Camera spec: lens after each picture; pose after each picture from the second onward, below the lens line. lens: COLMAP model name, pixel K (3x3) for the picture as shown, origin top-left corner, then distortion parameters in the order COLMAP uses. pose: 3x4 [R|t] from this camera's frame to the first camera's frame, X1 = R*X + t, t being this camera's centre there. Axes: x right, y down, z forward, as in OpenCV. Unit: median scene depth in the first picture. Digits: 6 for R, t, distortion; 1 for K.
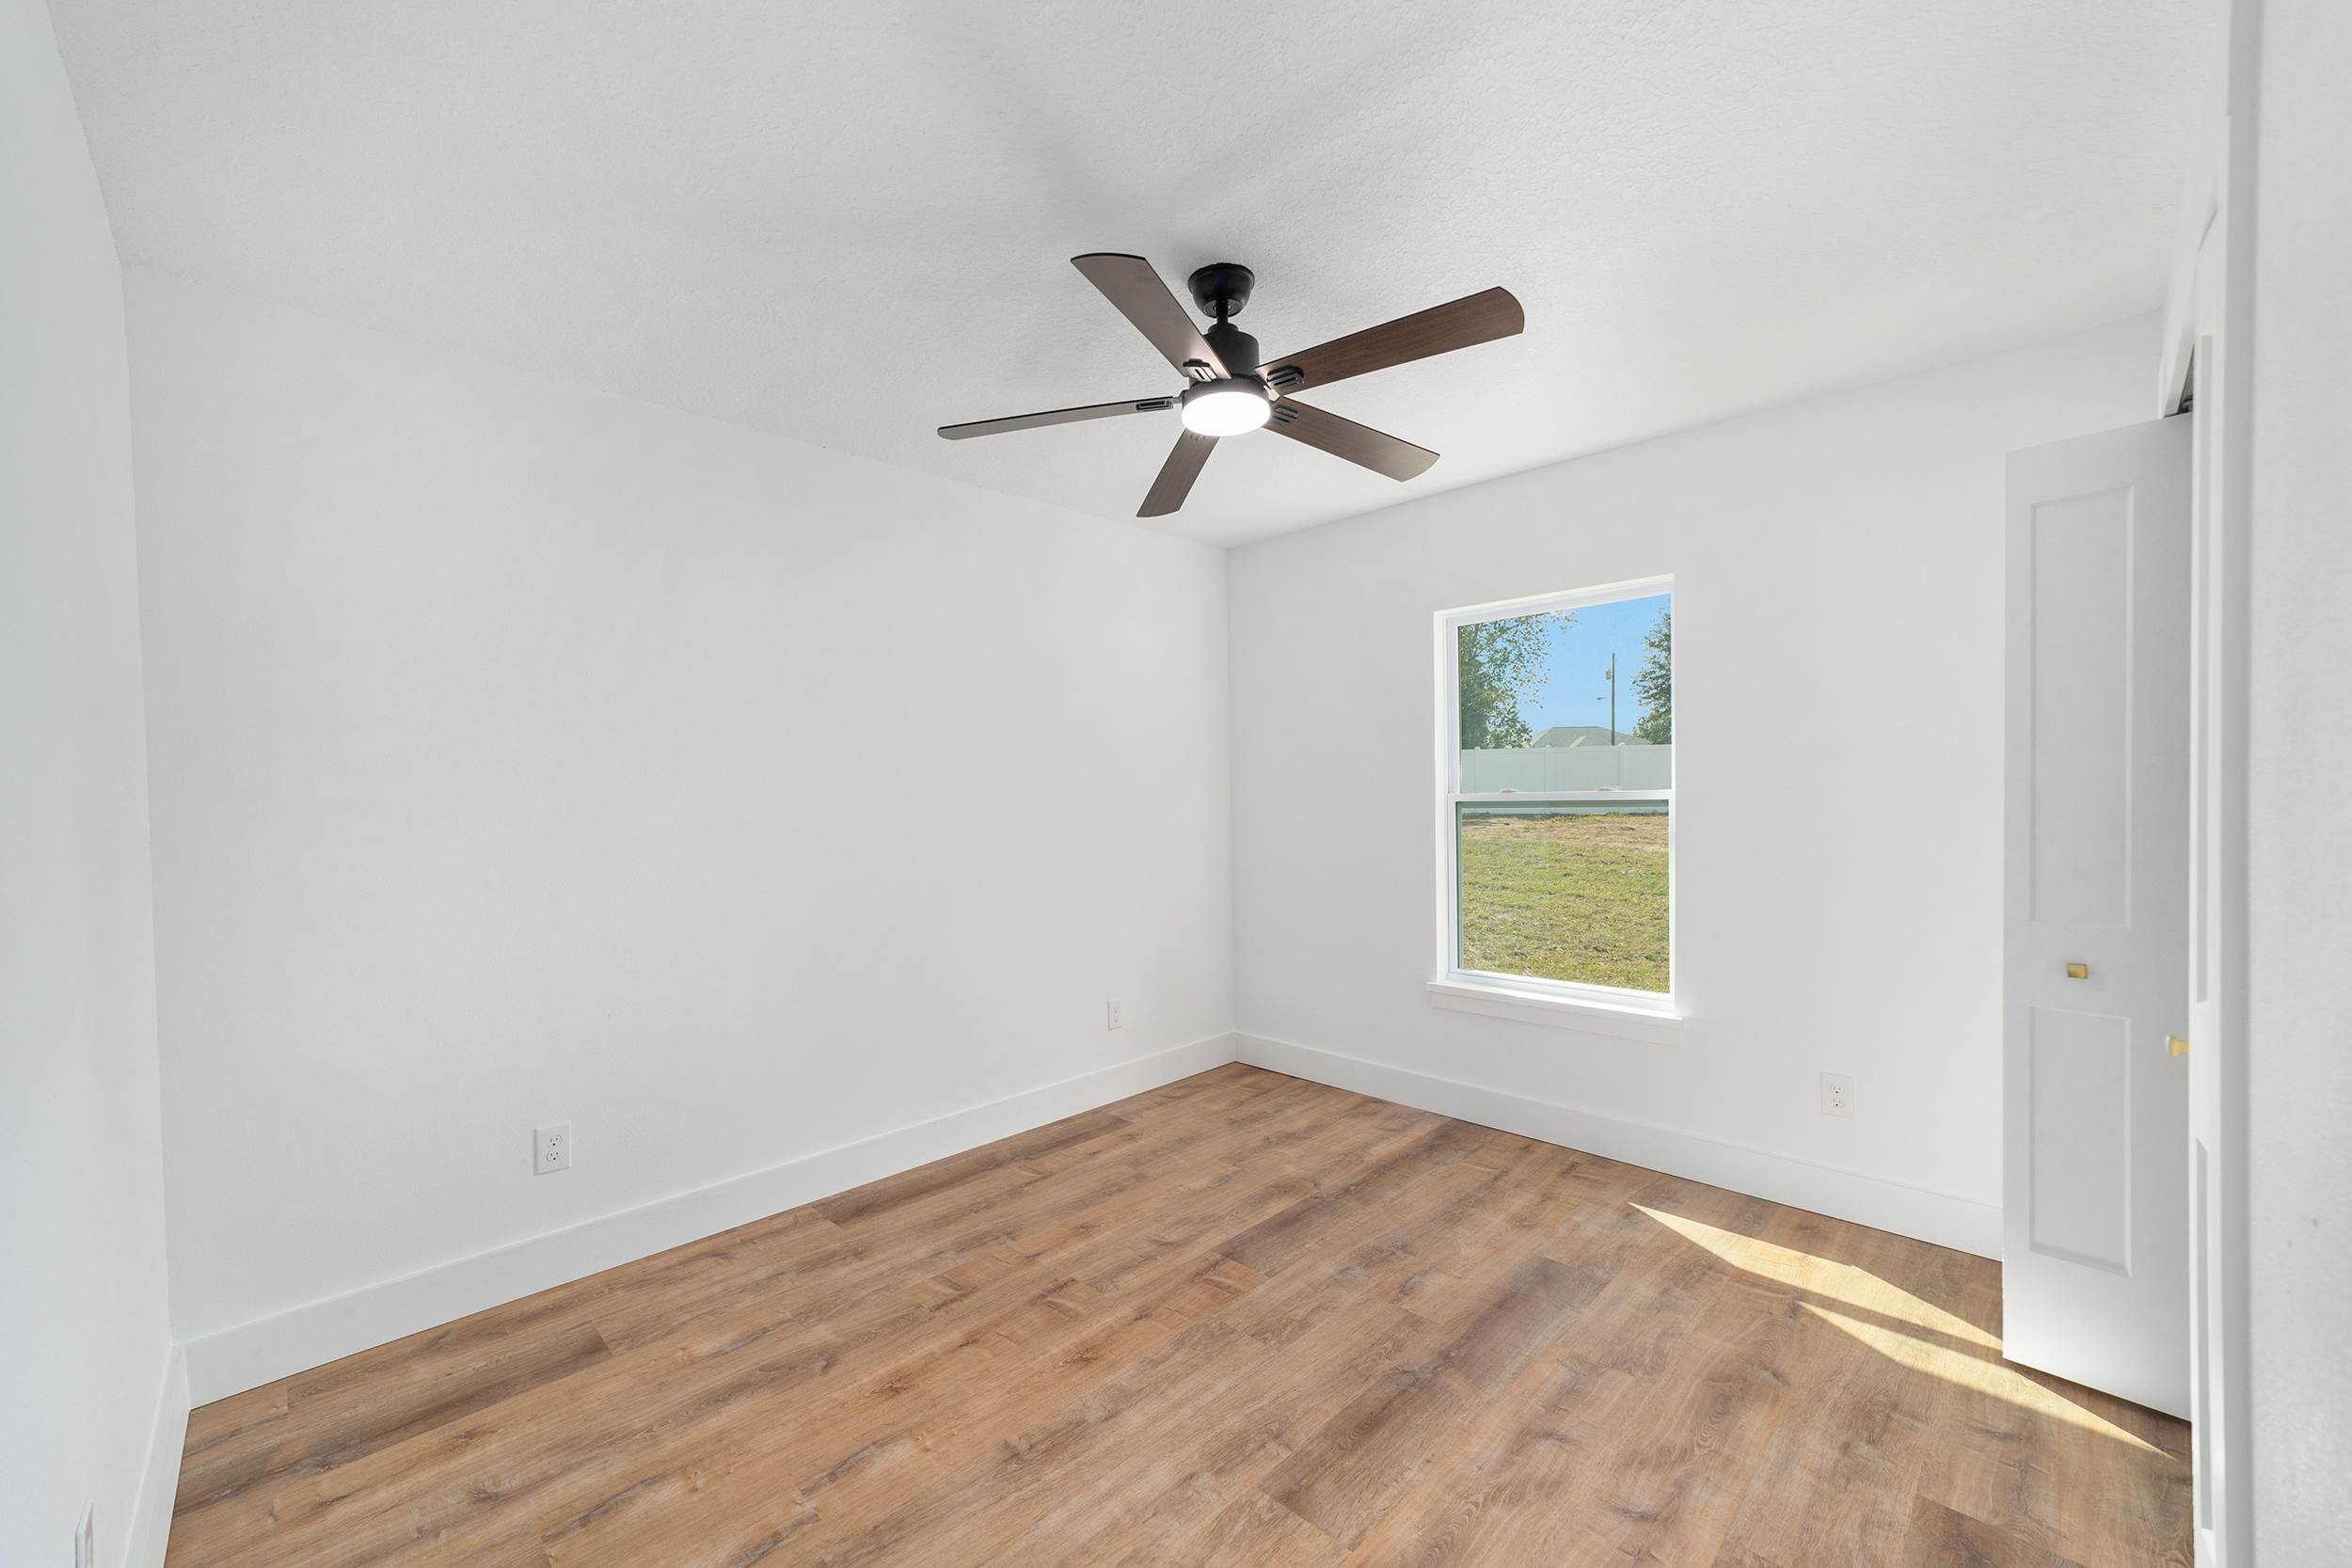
lens RADIAL K [[902.7, 0, 1166.4], [0, 902.7, 784.5], [0, 0, 1]] dist [-0.016513, 0.009073]
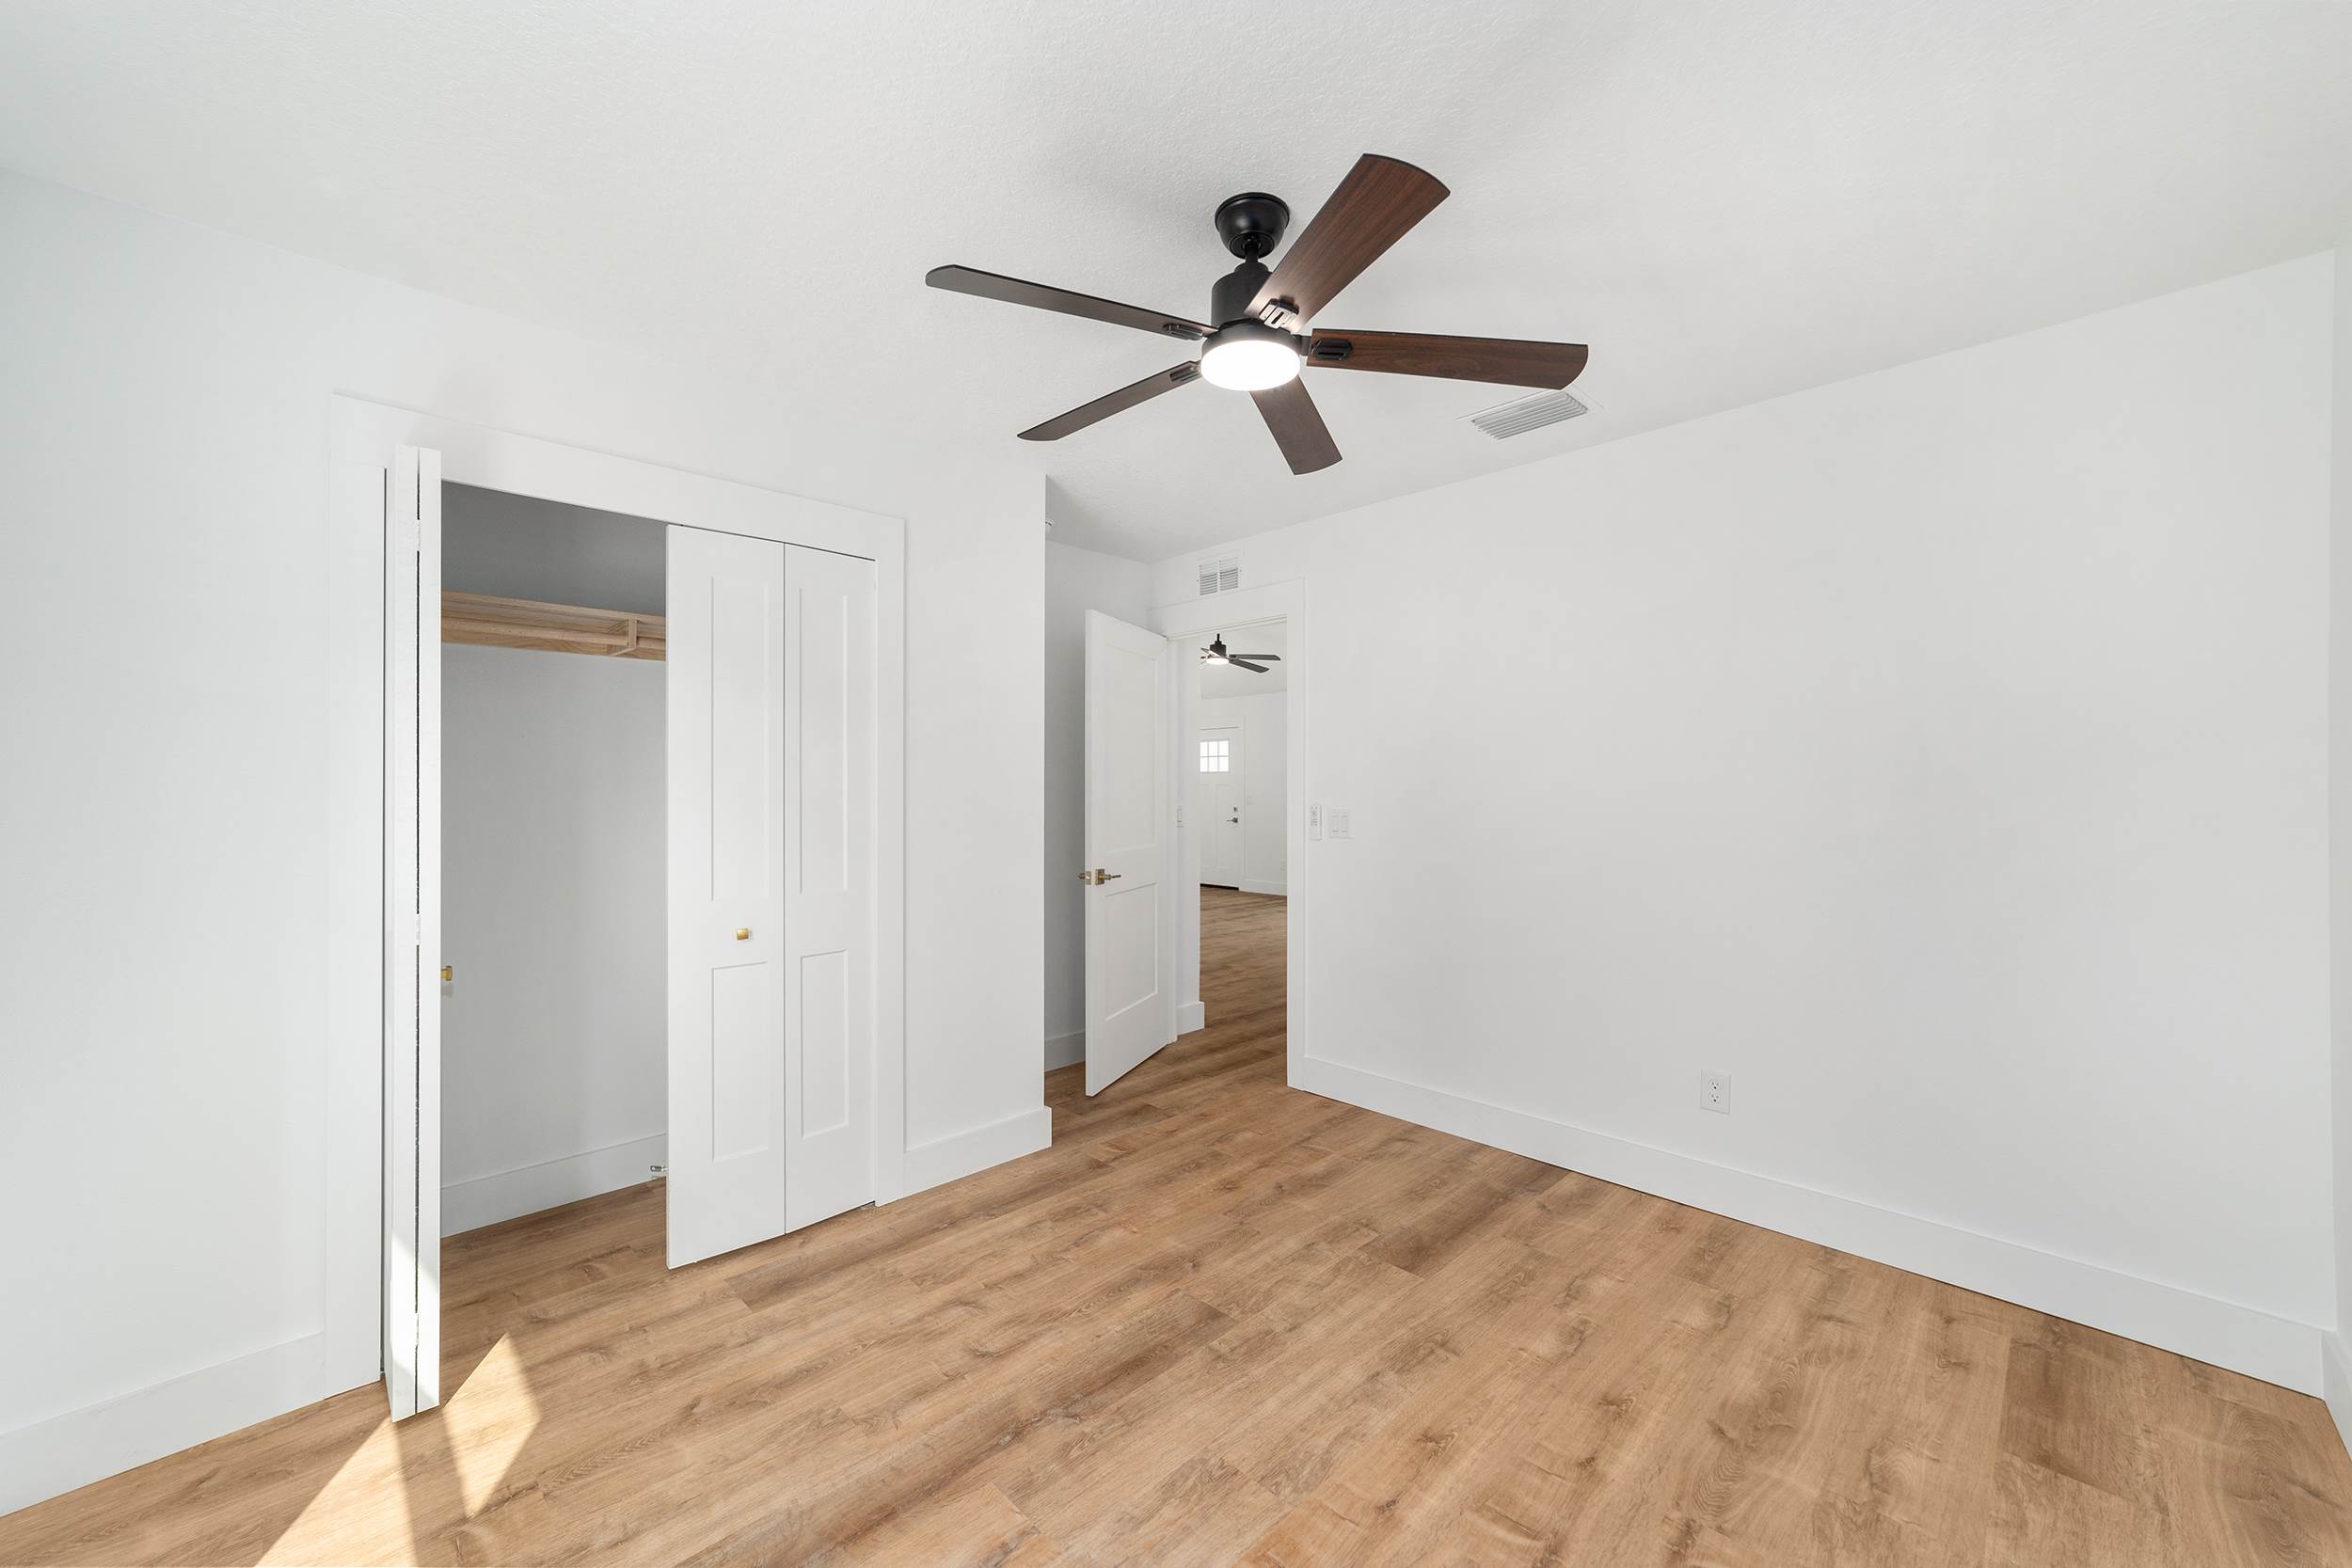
lens RADIAL K [[902.7, 0, 1166.4], [0, 902.7, 784.5], [0, 0, 1]] dist [-0.016513, 0.009073]
pose [[-0.999796, 0.017490, 0.010115, 0.153853], [0.017383, 0.999793, -0.010541, 0.012527], [-0.010298, -0.010363, -0.999893, 1.984578]]
